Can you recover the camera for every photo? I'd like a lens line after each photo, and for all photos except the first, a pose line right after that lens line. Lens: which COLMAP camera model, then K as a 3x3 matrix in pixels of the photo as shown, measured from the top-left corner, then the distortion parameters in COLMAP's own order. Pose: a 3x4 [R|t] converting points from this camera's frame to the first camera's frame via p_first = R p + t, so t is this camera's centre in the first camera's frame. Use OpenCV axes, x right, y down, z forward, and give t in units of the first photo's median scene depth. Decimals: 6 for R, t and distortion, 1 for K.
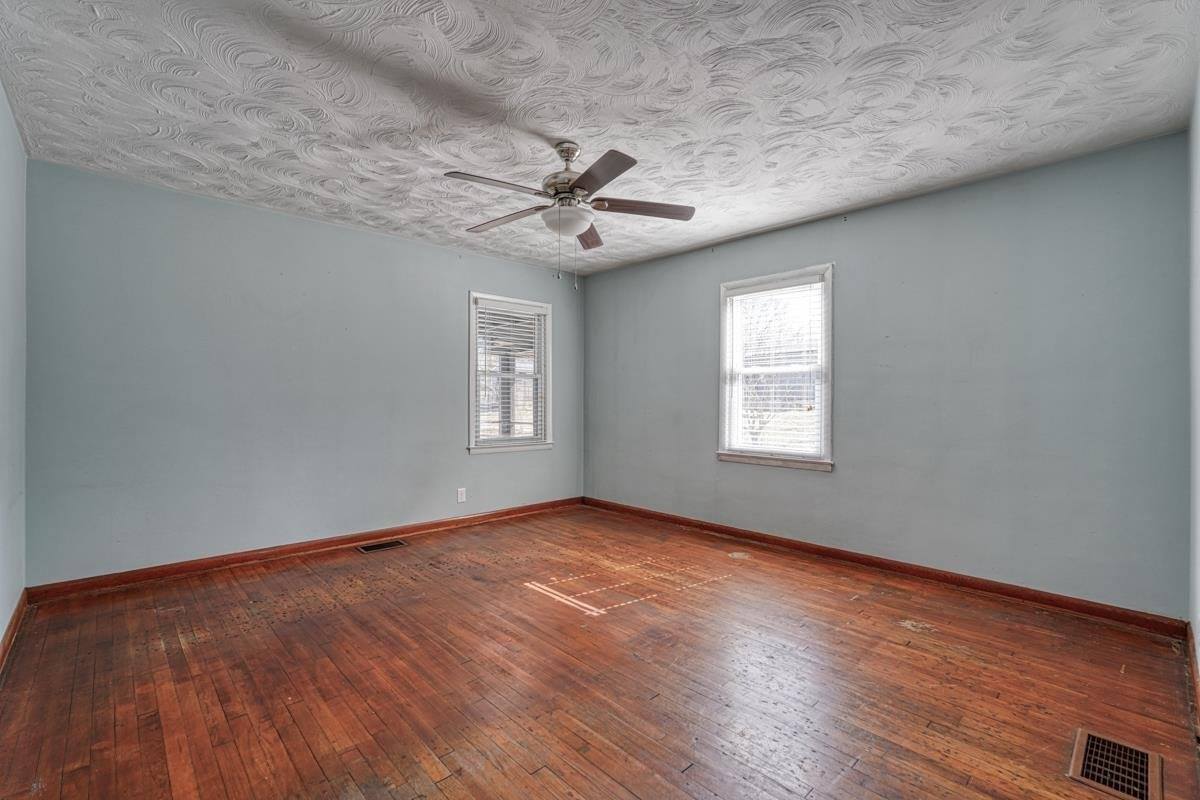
lens RADIAL K [[526.3, 0, 598.1], [0, 526.3, 401.5], [0, 0, 1]] dist [-0.018461, 0.009092]
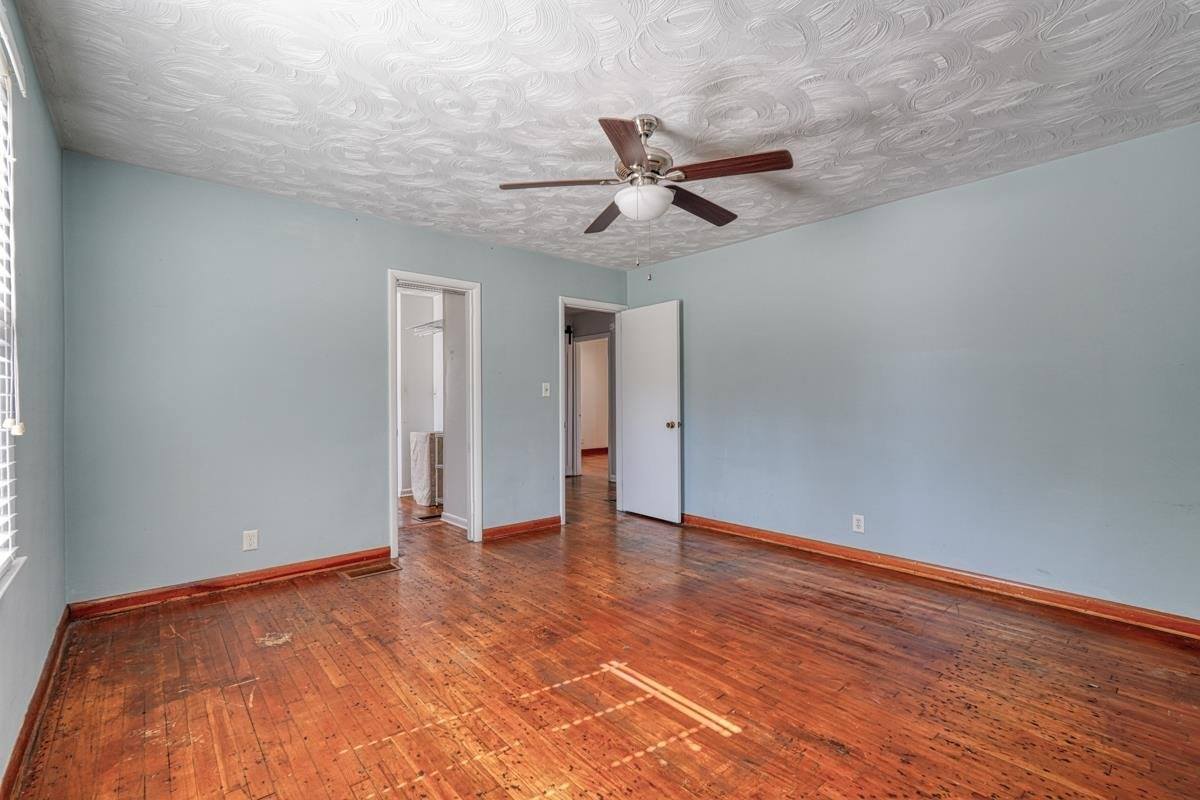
lens RADIAL K [[526.3, 0, 598.1], [0, 526.3, 401.5], [0, 0, 1]] dist [-0.018461, 0.009092]
pose [[-0.999348, -0.003745, 0.035901, -0.007244], [-0.003507, 0.999971, 0.006706, -0.007163], [-0.035926, 0.006576, -0.999333, 1.574040]]
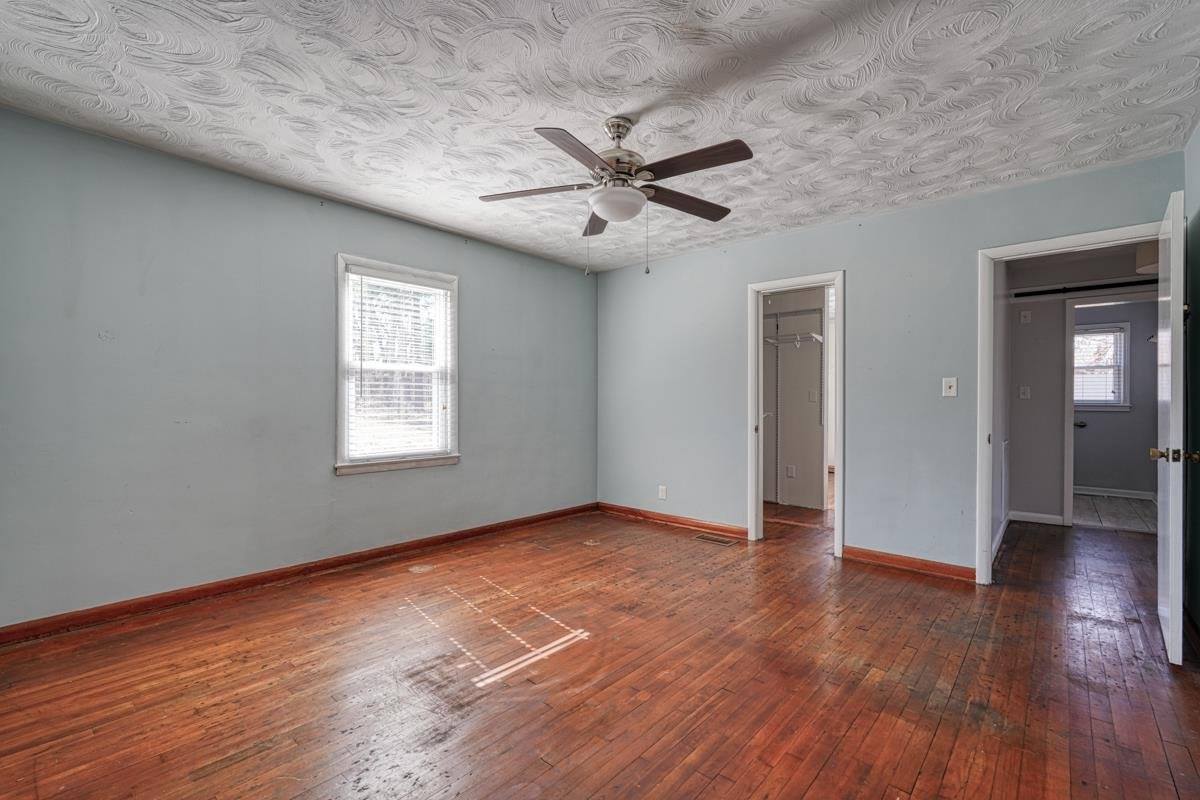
lens RADIAL K [[526.3, 0, 598.1], [0, 526.3, 401.5], [0, 0, 1]] dist [-0.018461, 0.009092]
pose [[-0.086828, -0.008350, 0.996188, -0.796558], [-0.000218, 0.999965, 0.008362, -0.008544], [-0.996223, 0.000509, -0.086826, 0.917355]]
